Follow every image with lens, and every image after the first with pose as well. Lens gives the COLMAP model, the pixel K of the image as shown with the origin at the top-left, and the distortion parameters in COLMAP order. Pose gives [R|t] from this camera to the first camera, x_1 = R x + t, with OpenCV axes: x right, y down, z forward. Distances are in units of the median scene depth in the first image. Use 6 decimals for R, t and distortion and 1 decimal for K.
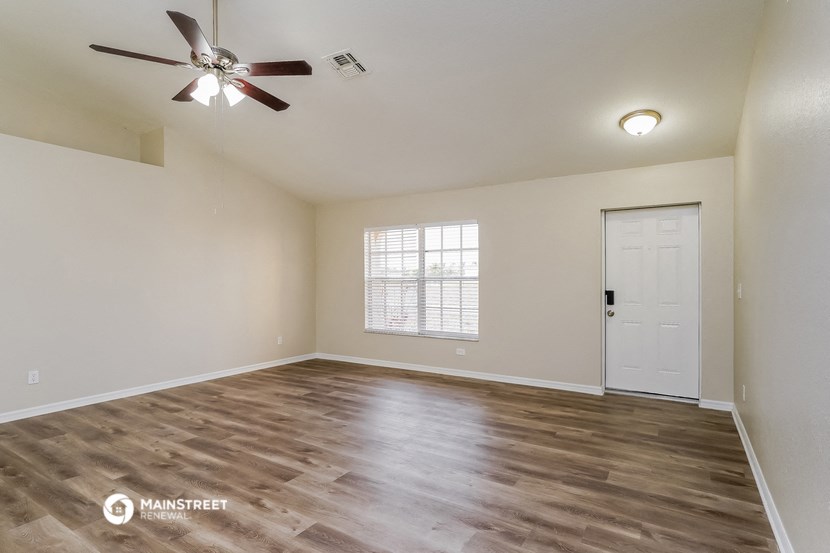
lens RADIAL K [[436.1, 0, 418.3], [0, 436.1, 283.7], [0, 0, 1]] dist [0.000432, 0.000934]
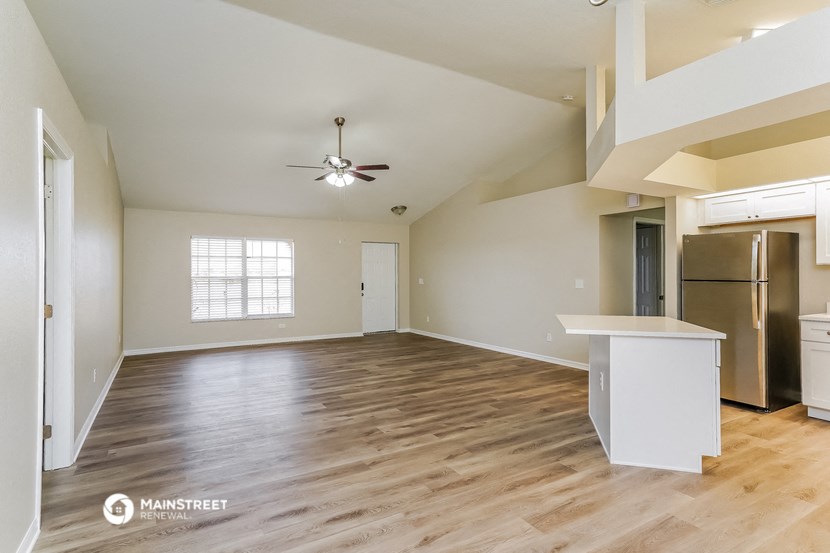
lens RADIAL K [[436.1, 0, 415.5], [0, 436.1, 273.5], [0, 0, 1]] dist [0.000432, 0.000934]
pose [[0.458359, 0.004229, 0.888757, -0.961312], [0.016445, 0.999777, -0.013239, 0.002727], [-0.888615, 0.020684, 0.458187, -0.097777]]
